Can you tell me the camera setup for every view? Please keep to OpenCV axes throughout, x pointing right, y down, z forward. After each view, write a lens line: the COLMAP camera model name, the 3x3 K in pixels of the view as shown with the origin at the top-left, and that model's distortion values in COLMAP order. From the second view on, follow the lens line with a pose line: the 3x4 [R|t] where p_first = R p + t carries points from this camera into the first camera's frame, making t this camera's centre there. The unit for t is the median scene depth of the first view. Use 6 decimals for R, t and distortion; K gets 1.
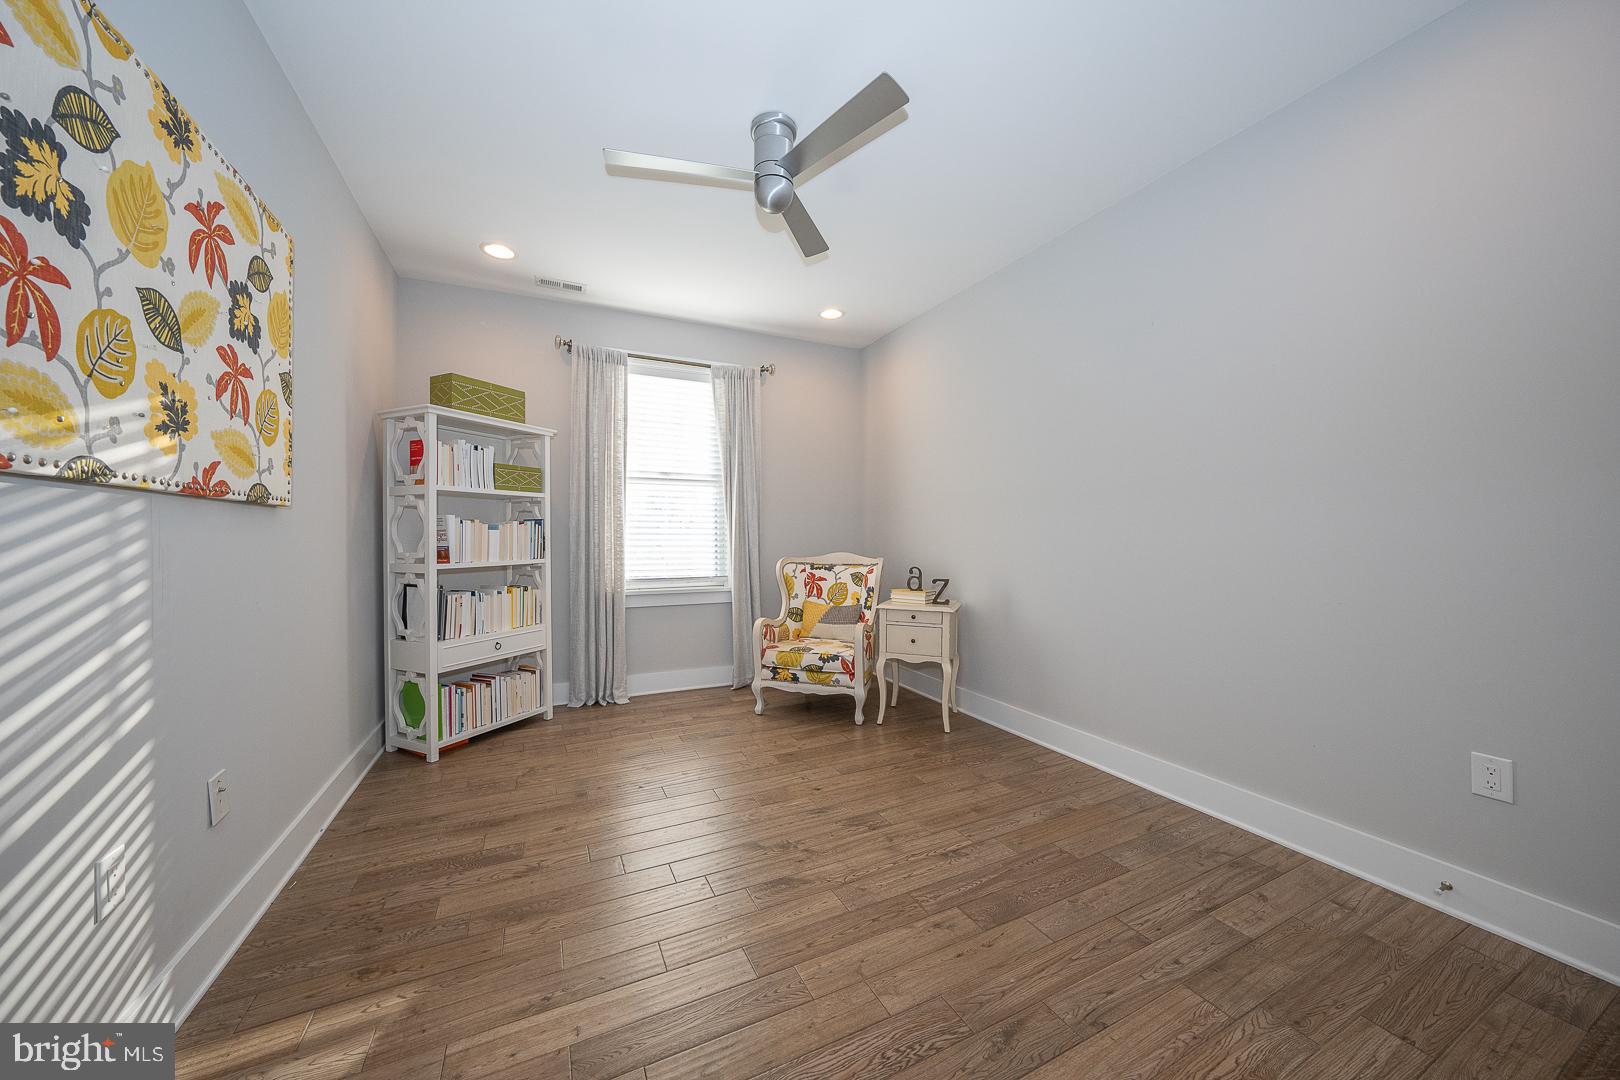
lens RADIAL K [[558.1, 0, 810.3], [0, 558.1, 533.8], [0, 0, 1]] dist [-0.023133, 0.002553]
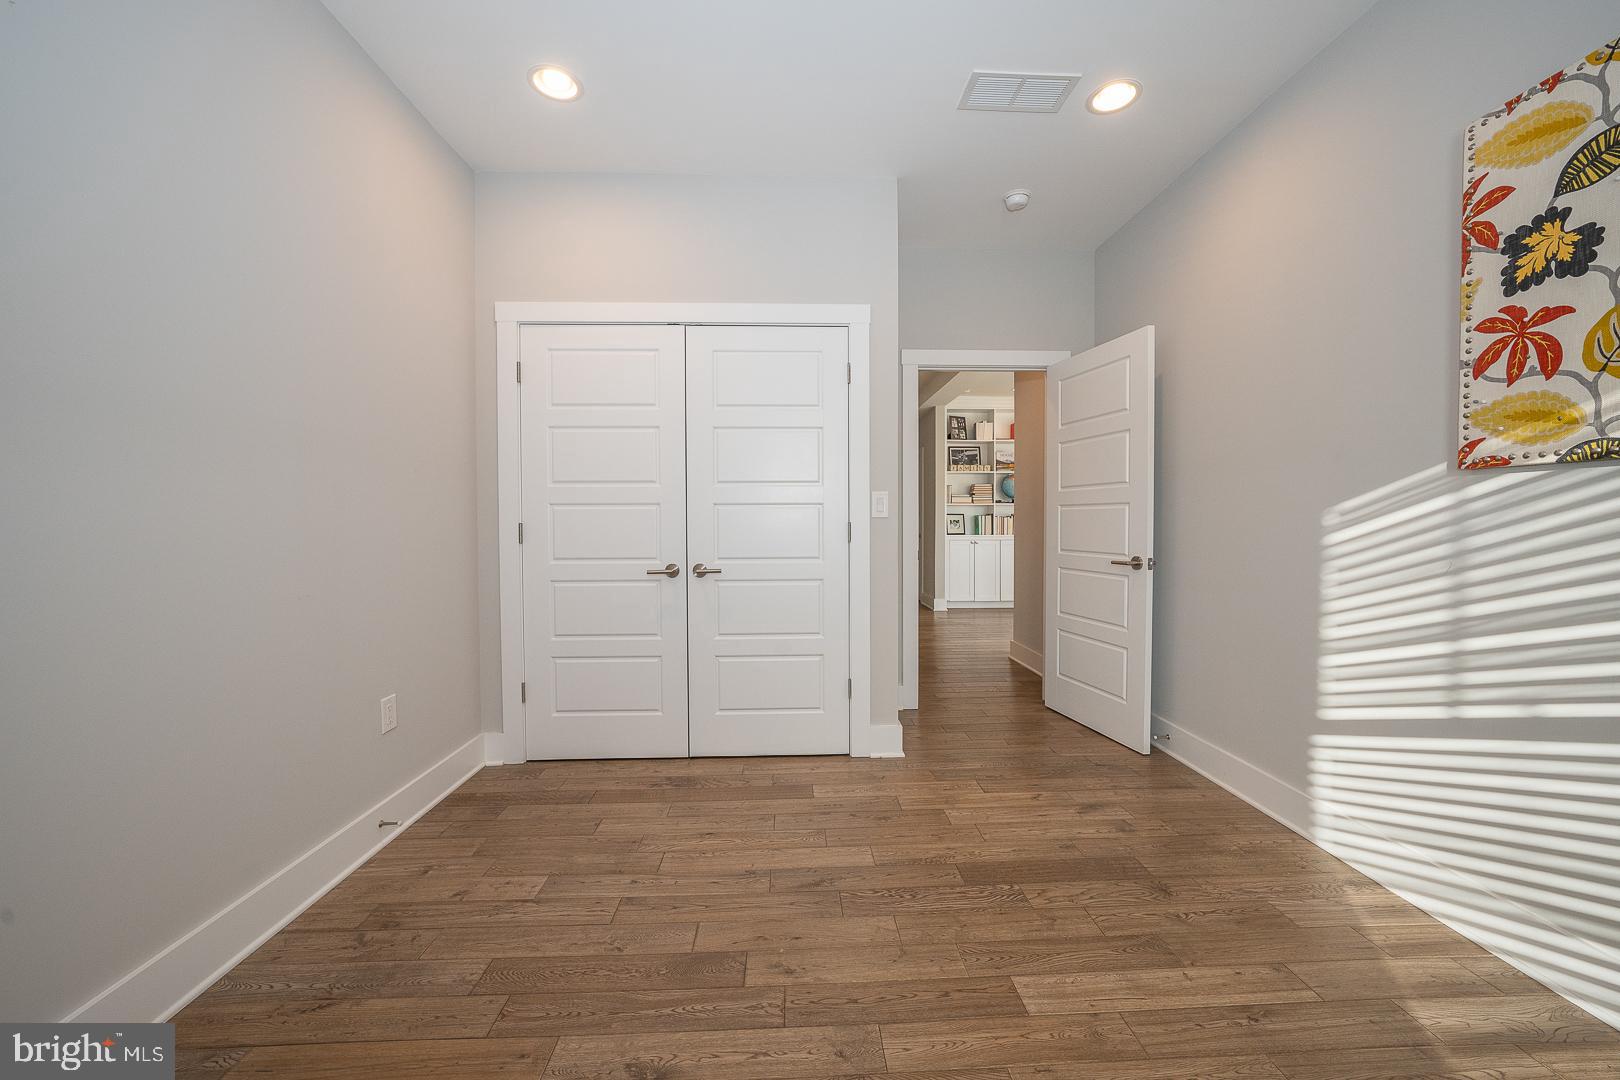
lens RADIAL K [[587.5, 0, 823.9], [0, 587.5, 534.0], [0, 0, 1]] dist [-0.002020, -0.000113]
pose [[-0.922729, -0.001484, 0.385448, -0.263777], [0.005069, 0.999859, 0.015985, 0.036796], [-0.385417, 0.016704, -0.922591, 2.866299]]
